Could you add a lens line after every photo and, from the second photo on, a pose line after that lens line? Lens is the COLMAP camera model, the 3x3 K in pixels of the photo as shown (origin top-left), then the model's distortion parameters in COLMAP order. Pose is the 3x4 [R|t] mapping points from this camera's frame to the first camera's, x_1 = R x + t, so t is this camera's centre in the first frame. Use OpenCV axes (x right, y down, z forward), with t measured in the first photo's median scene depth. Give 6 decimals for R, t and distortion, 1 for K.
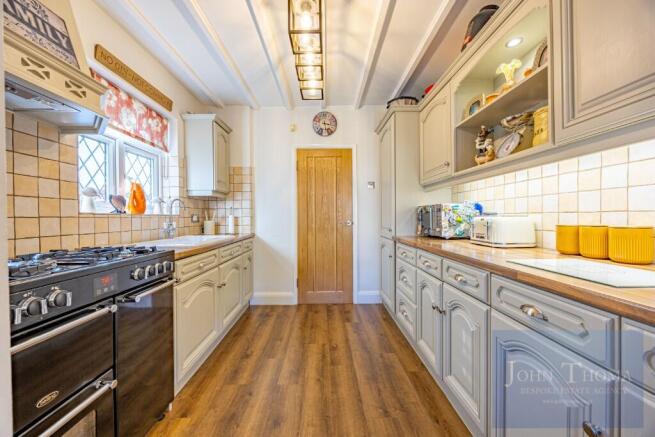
lens RADIAL K [[249.2, 0, 331.2], [0, 249.2, 219.4], [0, 0, 1]] dist [-0.000092, -0.000024]
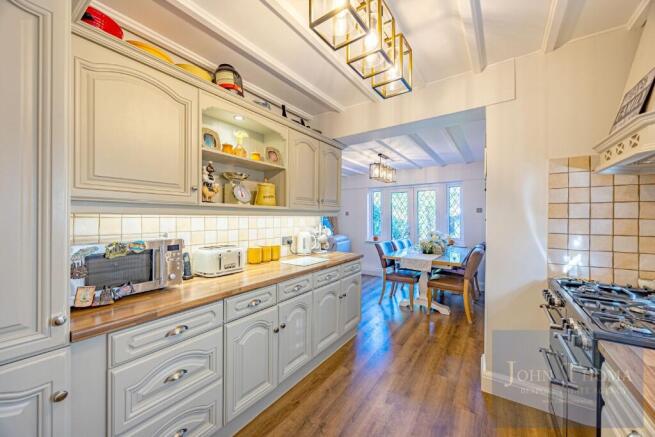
lens RADIAL K [[249.2, 0, 331.2], [0, 249.2, 219.4], [0, 0, 1]] dist [-0.000092, -0.000024]
pose [[-0.811171, 0.000176, 0.584809, -0.468125], [0.001496, 0.999997, 0.001774, -0.156338], [-0.584807, 0.002314, -0.811169, 1.875300]]
